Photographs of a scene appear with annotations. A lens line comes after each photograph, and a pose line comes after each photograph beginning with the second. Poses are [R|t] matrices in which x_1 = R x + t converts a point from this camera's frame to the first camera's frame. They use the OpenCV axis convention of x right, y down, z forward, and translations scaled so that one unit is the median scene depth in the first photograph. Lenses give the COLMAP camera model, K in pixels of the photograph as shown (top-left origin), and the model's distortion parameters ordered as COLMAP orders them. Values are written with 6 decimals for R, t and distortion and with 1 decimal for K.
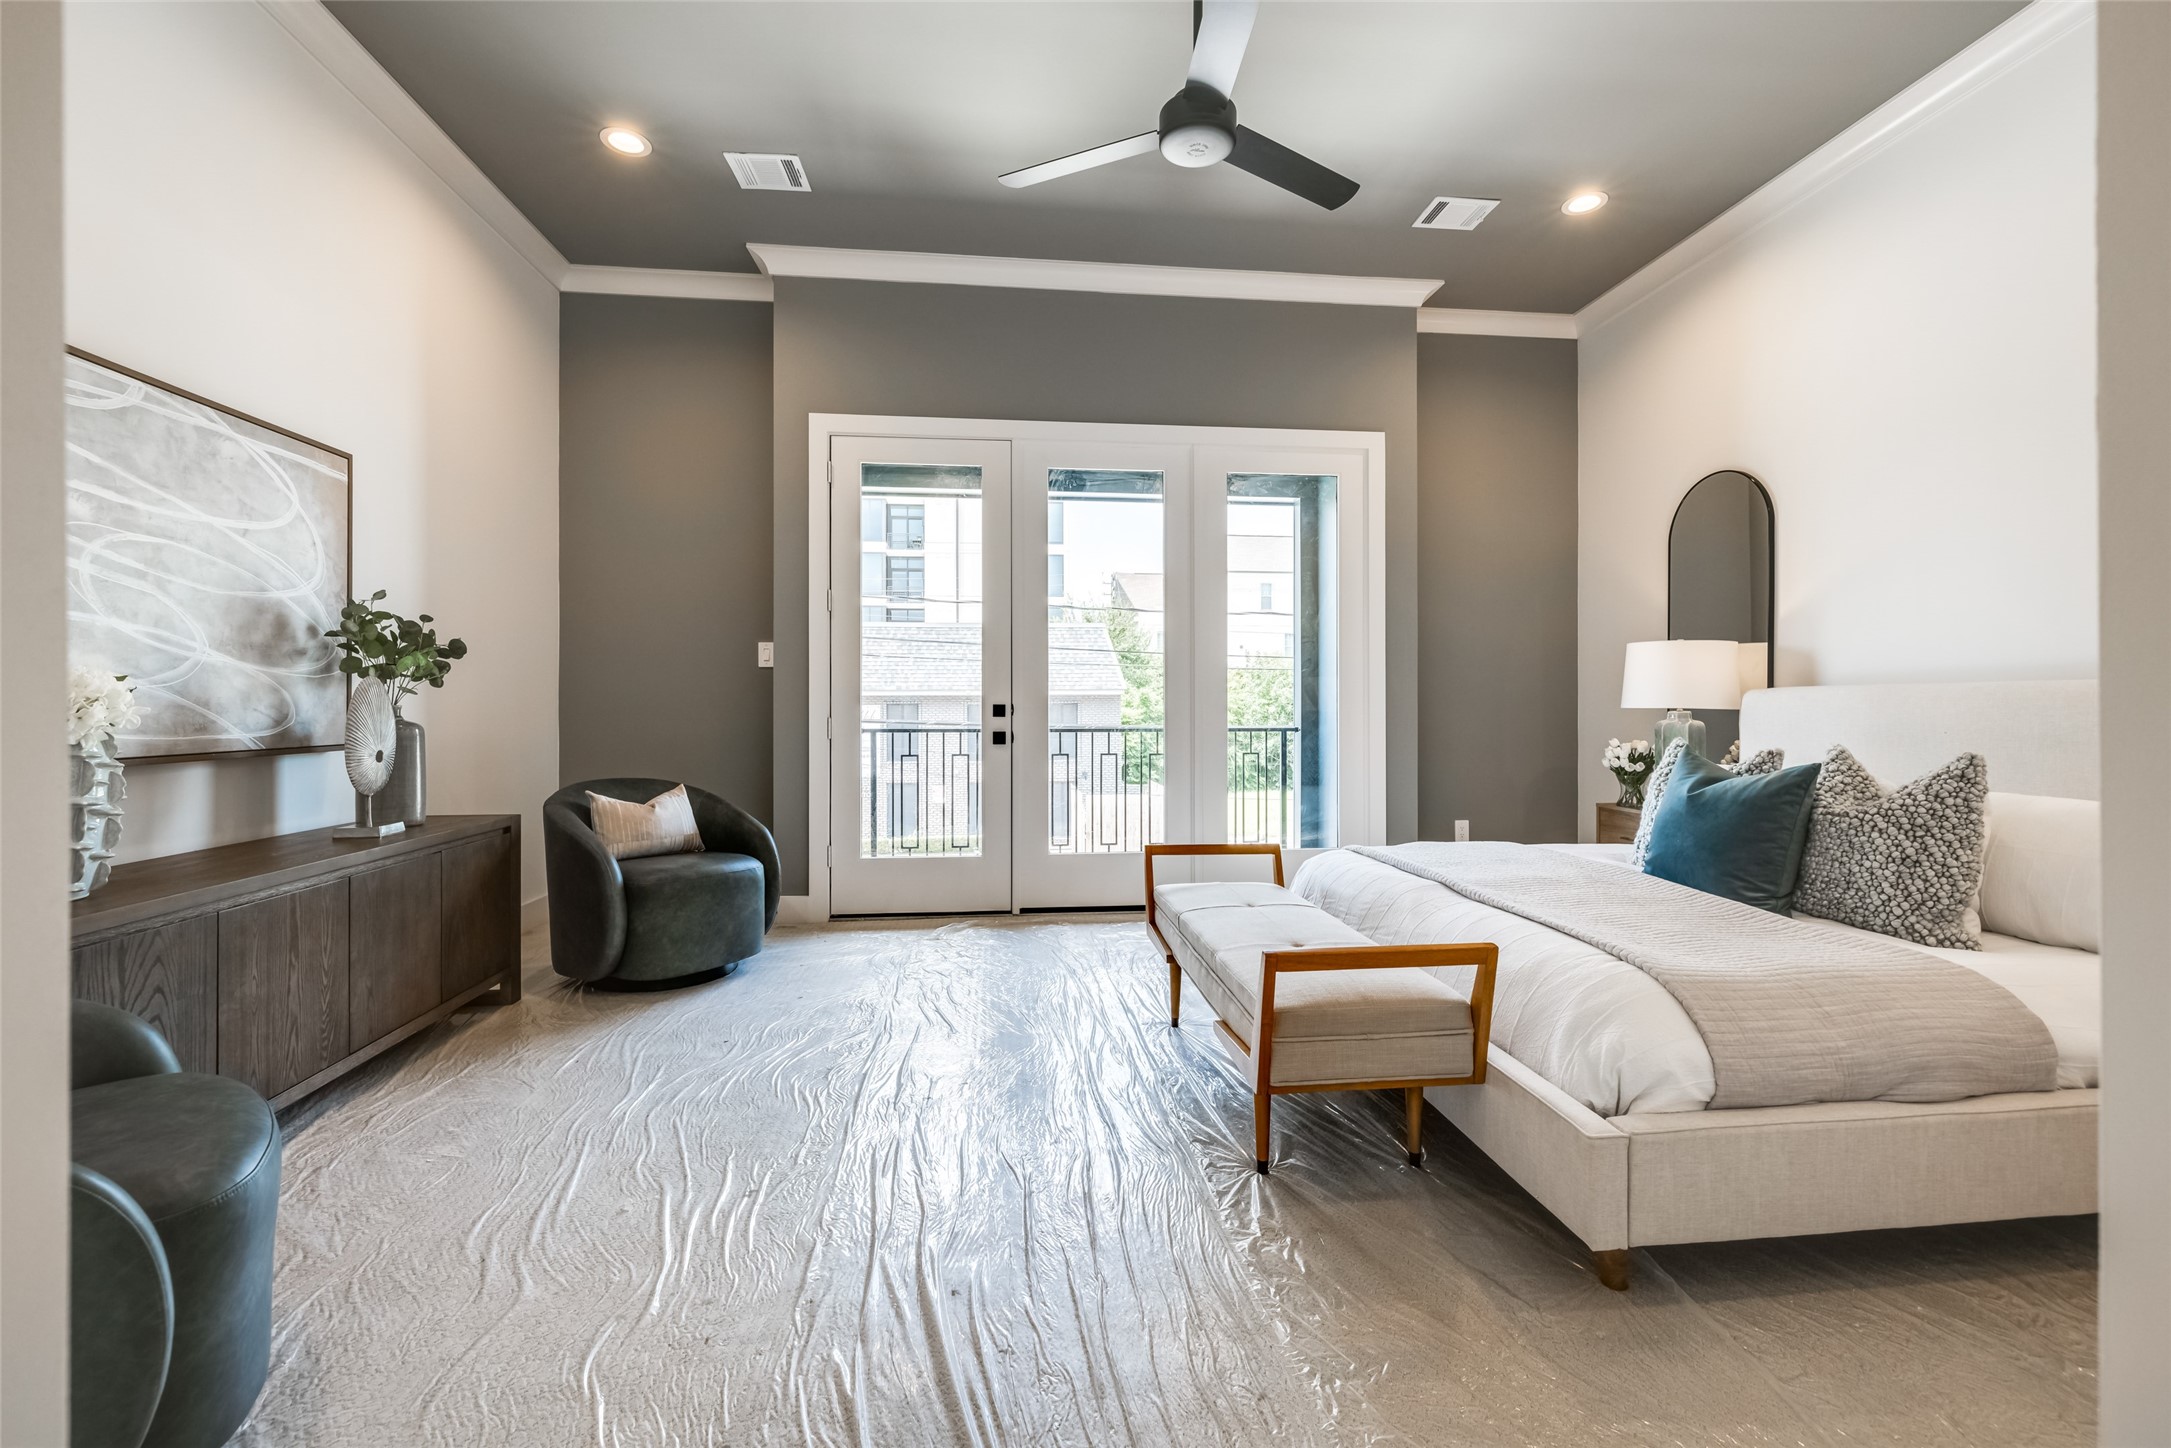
lens RADIAL K [[905.4, 0, 1106.5], [0, 905.4, 715.1], [0, 0, 1]] dist [0.001971, -0.001145]
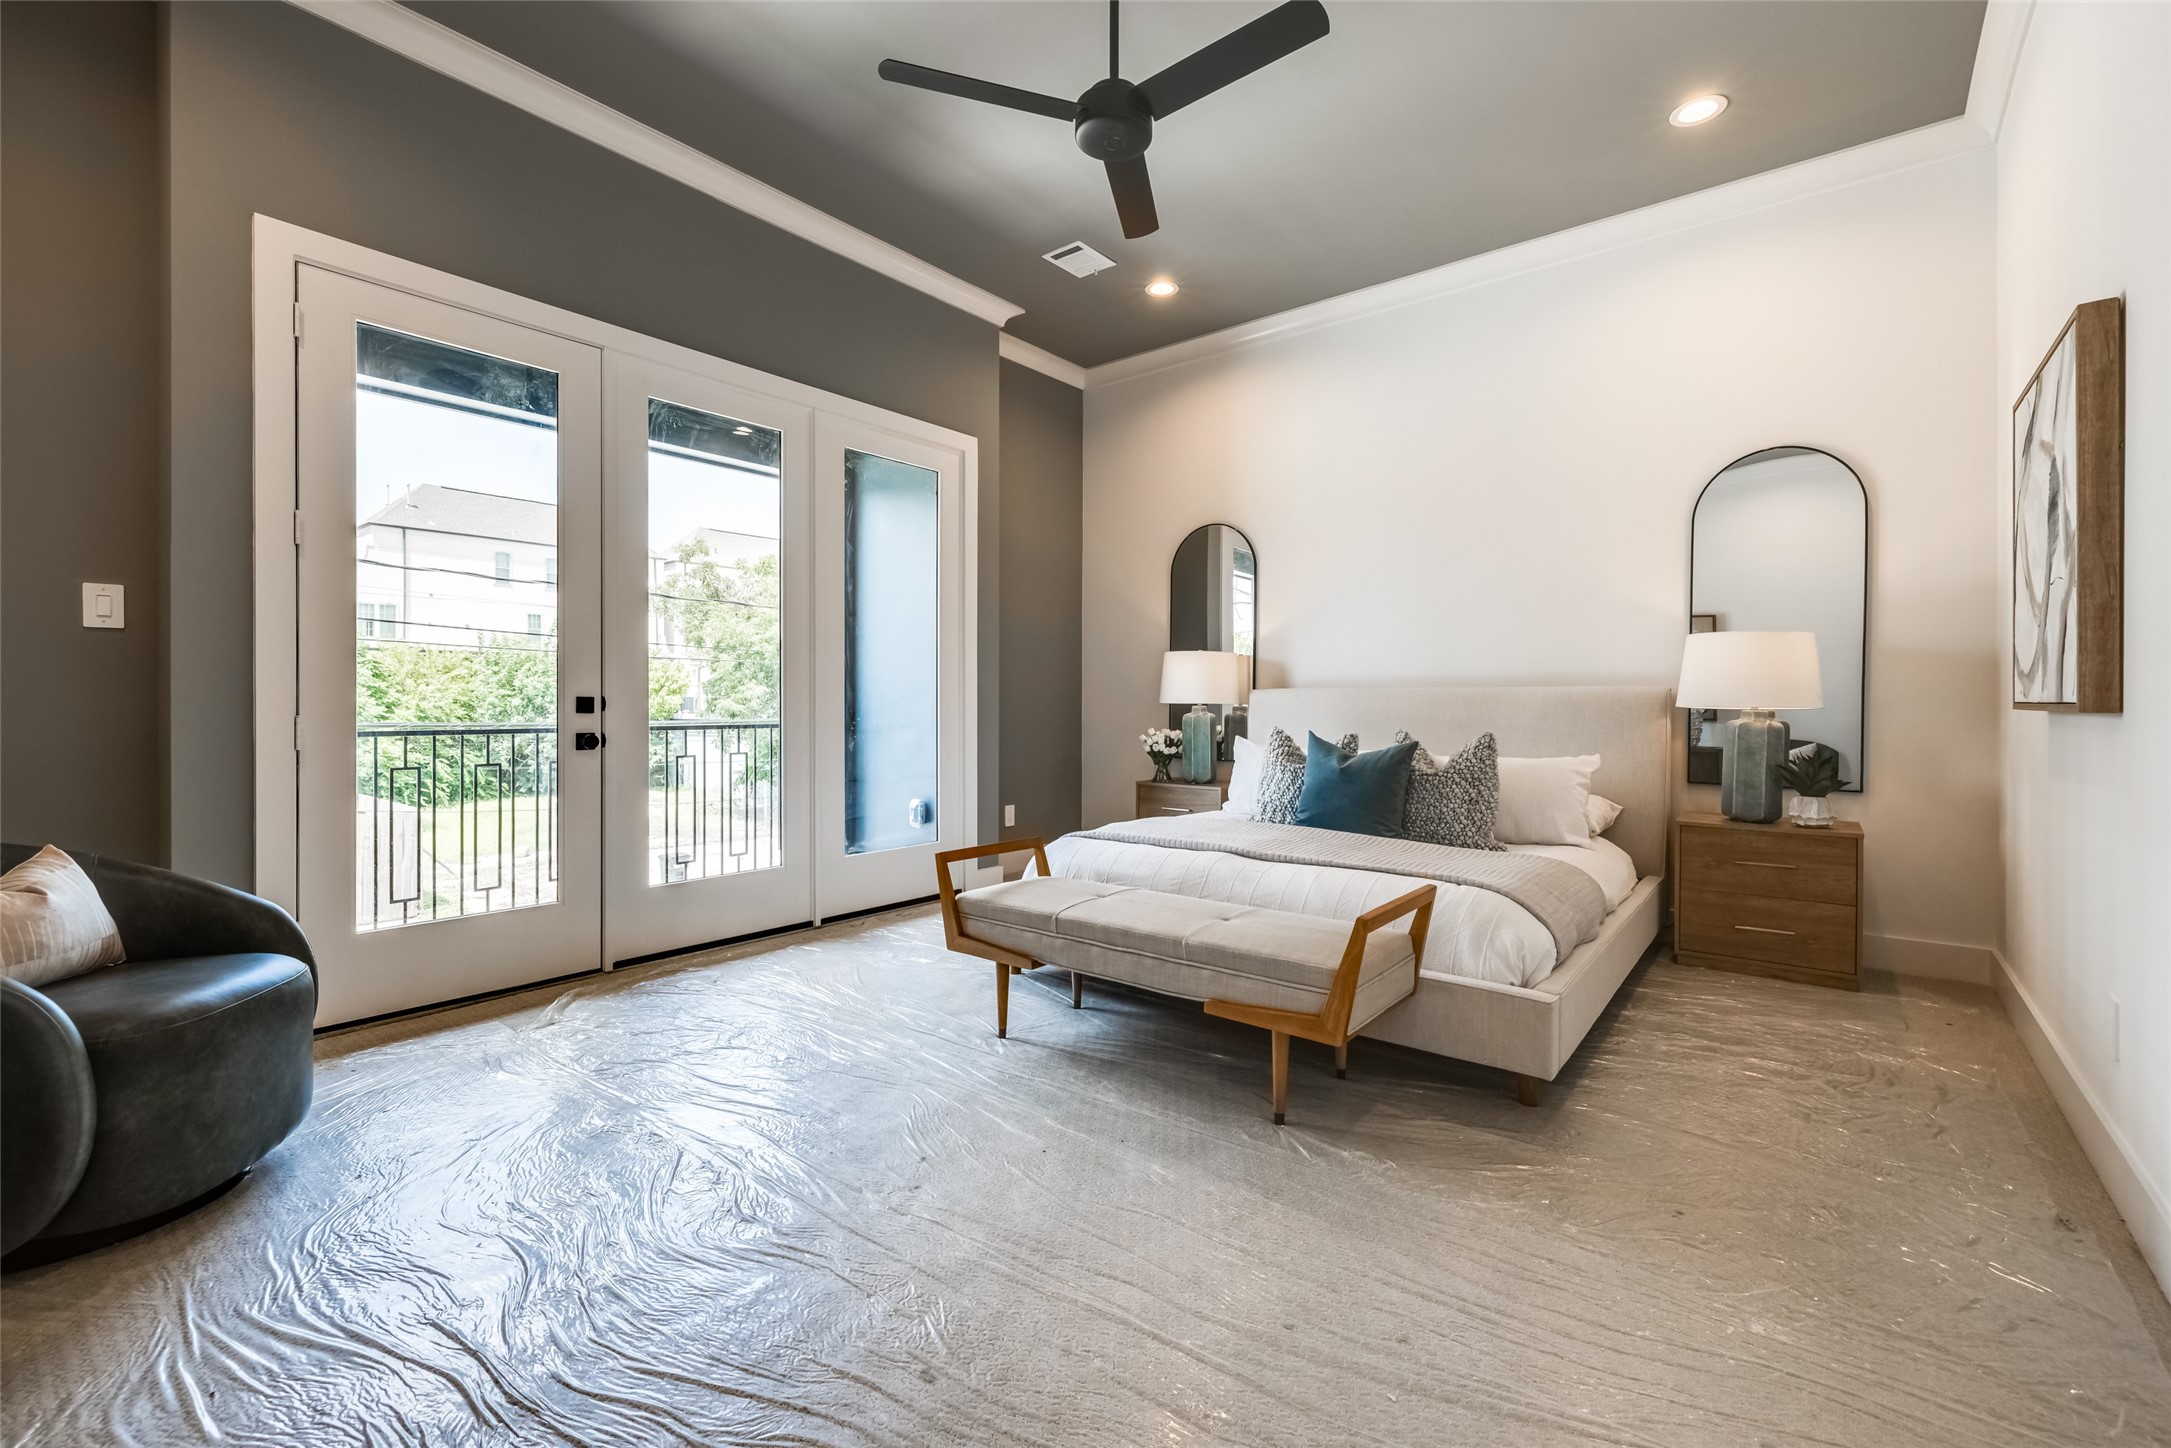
lens RADIAL K [[905.4, 0, 1103.4], [0, 905.4, 710.5], [0, 0, 1]] dist [0.001971, -0.001145]
pose [[0.711472, -0.004580, 0.702700, -0.340745], [0.002819, 0.999989, 0.003664, -0.002024], [-0.702709, -0.000626, 0.711477, 0.164213]]
